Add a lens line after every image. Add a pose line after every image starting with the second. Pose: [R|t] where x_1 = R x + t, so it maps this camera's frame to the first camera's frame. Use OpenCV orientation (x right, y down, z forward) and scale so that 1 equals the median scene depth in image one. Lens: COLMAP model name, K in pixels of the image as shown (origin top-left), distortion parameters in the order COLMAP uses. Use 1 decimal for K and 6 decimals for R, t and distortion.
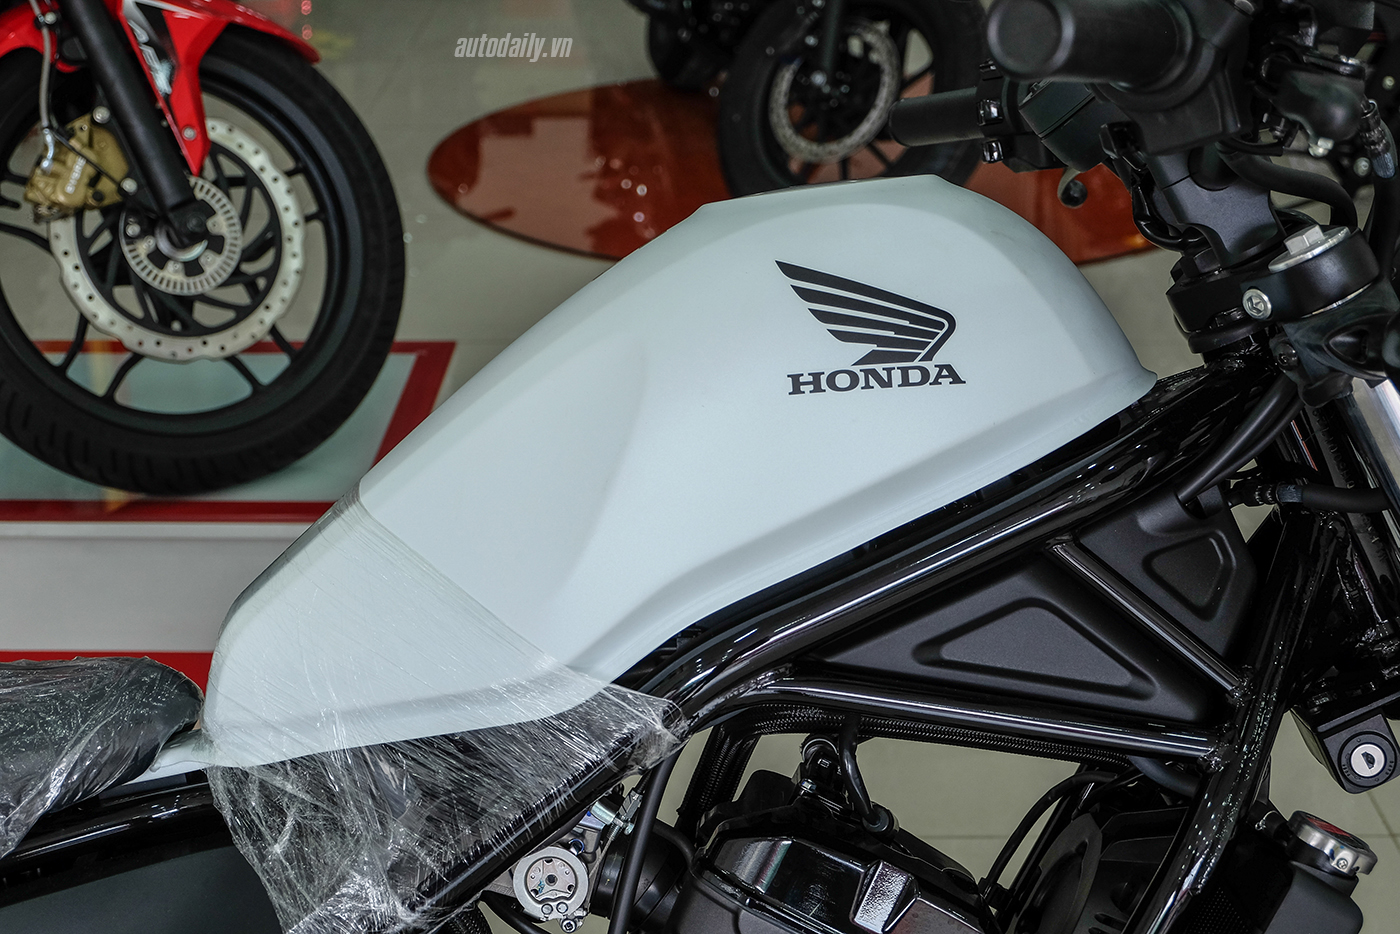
lens RADIAL K [[2091.1, 0, 705.2], [0, 2091.1, 468.5], [0, 0, 1]] dist [-0.034835, 0.000000]
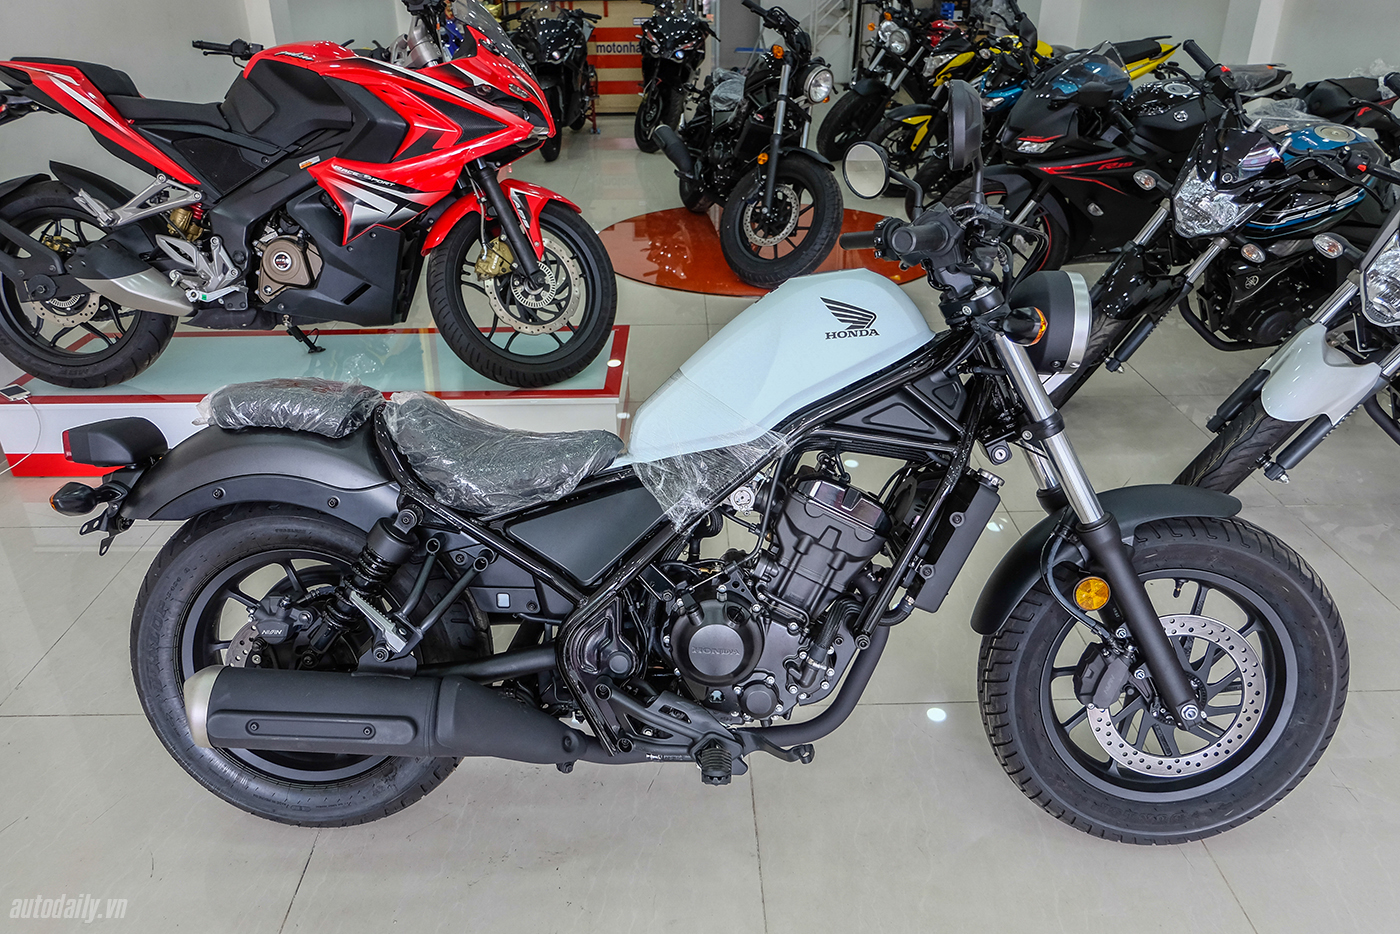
lens RADIAL K [[990.3, 0, 705.1], [0, 990.3, 464.3], [0, 0, 1]] dist [-0.063850, 0.004721]
pose [[0.999379, -0.016430, 0.031167, -0.181935], [0.014119, 0.997233, 0.072993, 0.040000], [-0.032280, -0.072508, 0.996845, -0.488518]]
